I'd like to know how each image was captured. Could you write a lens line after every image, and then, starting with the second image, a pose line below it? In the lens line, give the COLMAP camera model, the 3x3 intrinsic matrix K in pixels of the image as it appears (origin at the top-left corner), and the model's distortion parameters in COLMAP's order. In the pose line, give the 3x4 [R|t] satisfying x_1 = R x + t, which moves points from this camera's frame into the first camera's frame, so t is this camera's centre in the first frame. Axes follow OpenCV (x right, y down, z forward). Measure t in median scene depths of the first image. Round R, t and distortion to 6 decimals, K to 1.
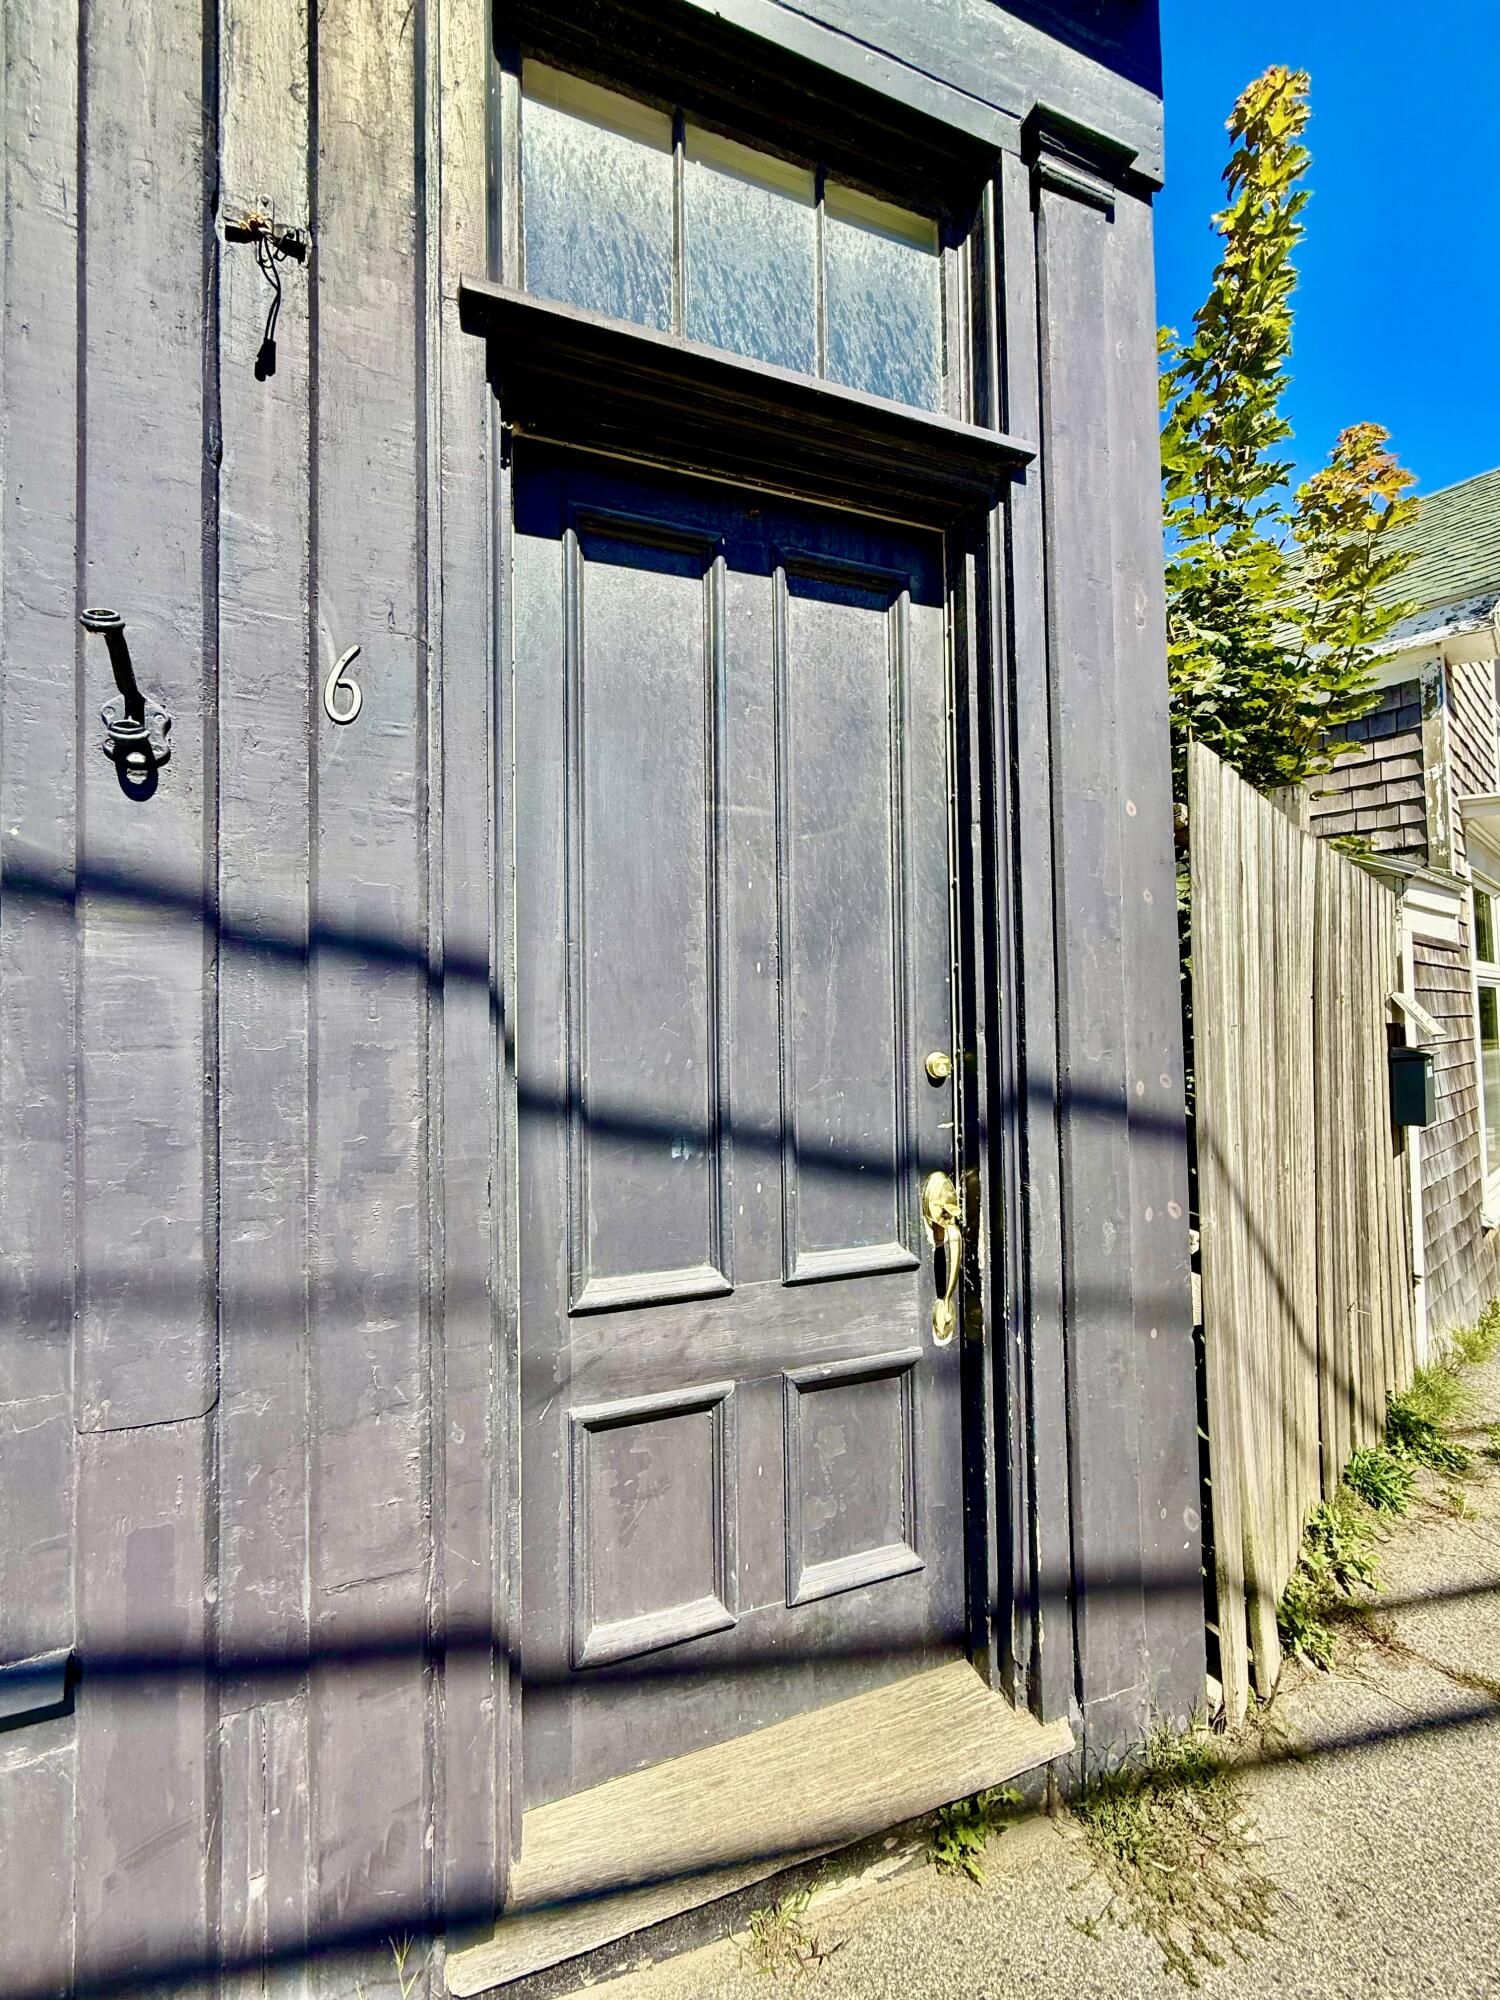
lens RADIAL K [[853.9, 0, 750.0], [0, 853.9, 1000.0], [0, 0, 1]] dist [0.006239, -0.000046]
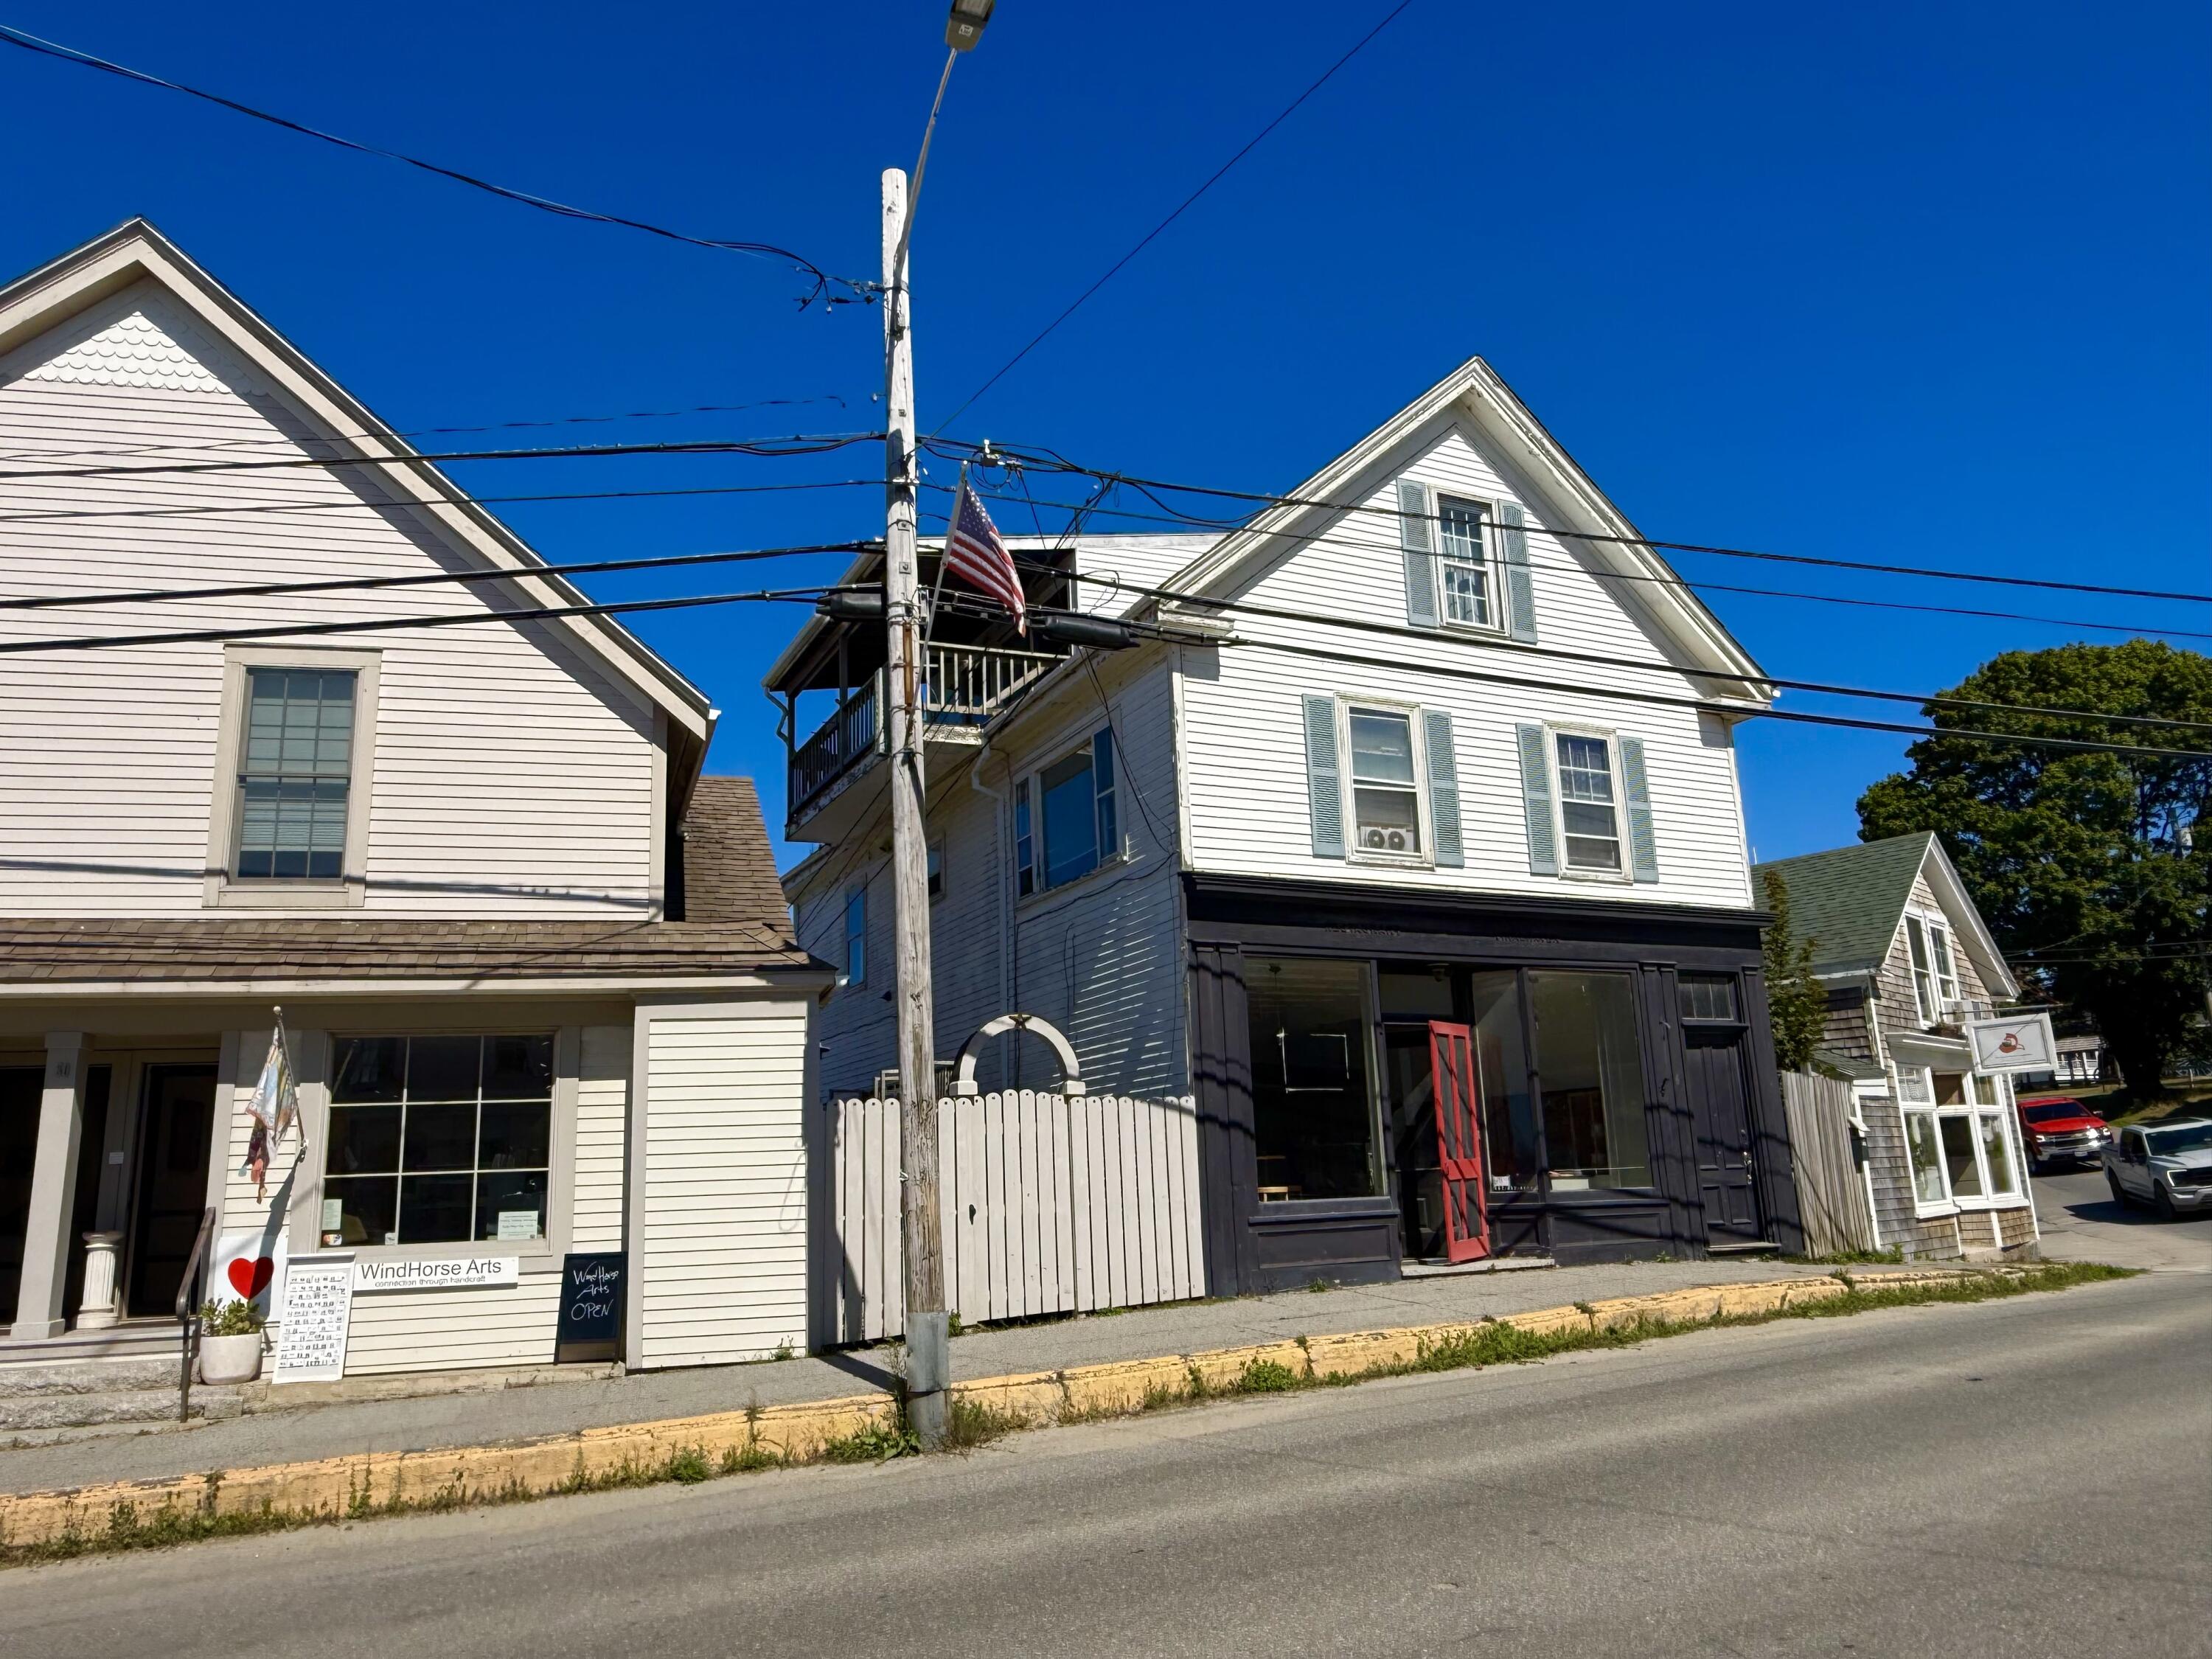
lens RADIAL K [[1564.3, 0, 1106.0], [0, 1564.3, 829.5], [0, 0, 1]] dist [0.000008, -0.003915]
pose [[0.996944, -0.008554, 0.077649, -4.527056], [0.024567, 0.977888, -0.207682, 0.162928], [-0.074155, 0.208955, 0.975110, -8.705447]]
